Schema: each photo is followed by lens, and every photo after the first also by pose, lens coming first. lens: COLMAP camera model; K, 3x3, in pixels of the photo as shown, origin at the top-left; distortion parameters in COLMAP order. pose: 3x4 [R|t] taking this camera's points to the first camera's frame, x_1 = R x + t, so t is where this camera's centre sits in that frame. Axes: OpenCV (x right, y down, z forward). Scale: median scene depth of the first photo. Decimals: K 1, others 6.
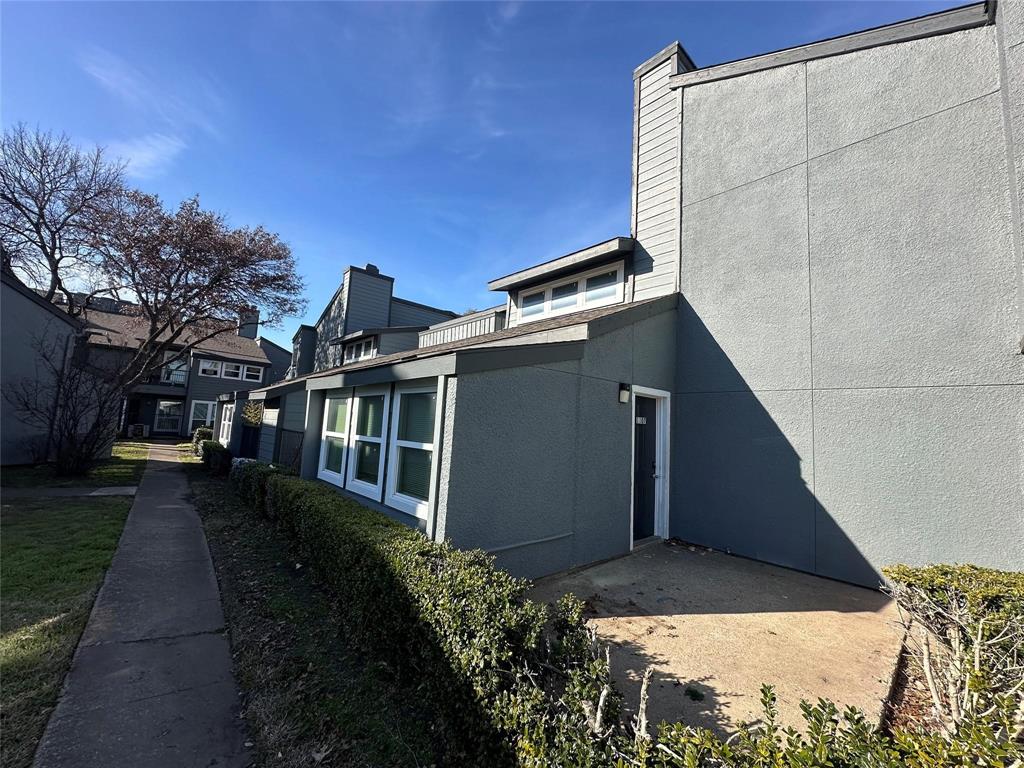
lens RADIAL K [[410.5, 0, 512.0], [0, 410.5, 384.0], [0, 0, 1]] dist [0.000871, -0.000036]
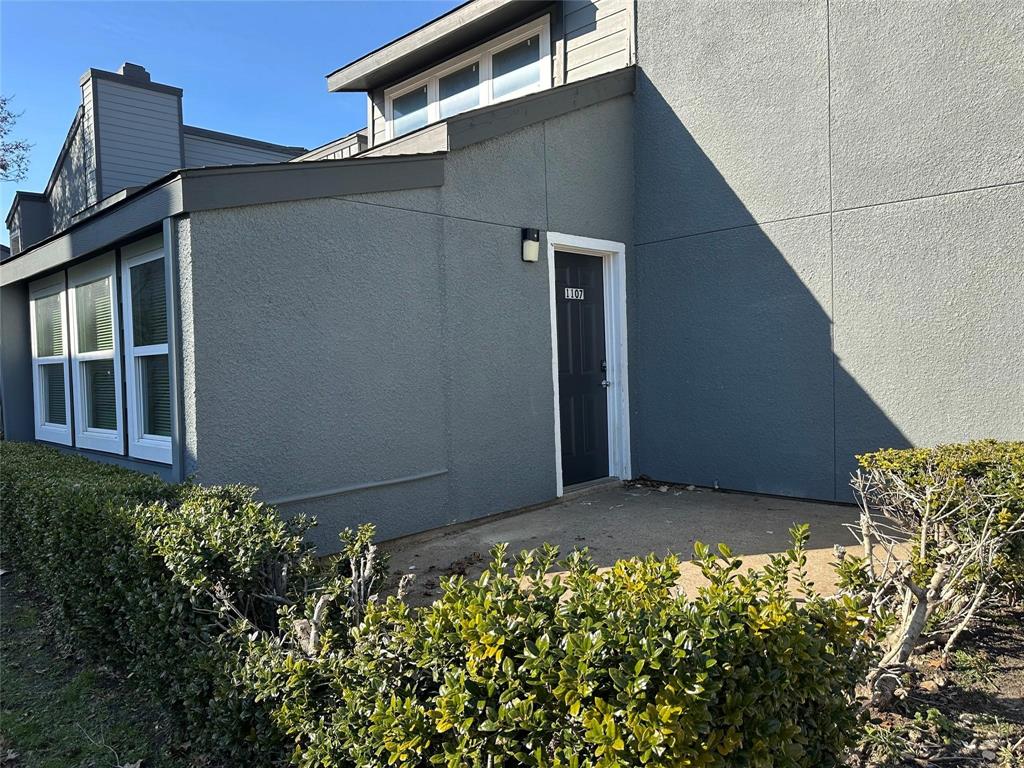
lens RADIAL K [[718.1, 0, 512.0], [0, 718.1, 384.0], [0, 0, 1]] dist [0.119695, -0.172244]
pose [[0.994207, -0.086014, 0.064446, 0.139761], [0.076362, 0.987256, 0.139623, 0.064046], [-0.075634, -0.133893, 0.988105, -0.058243]]
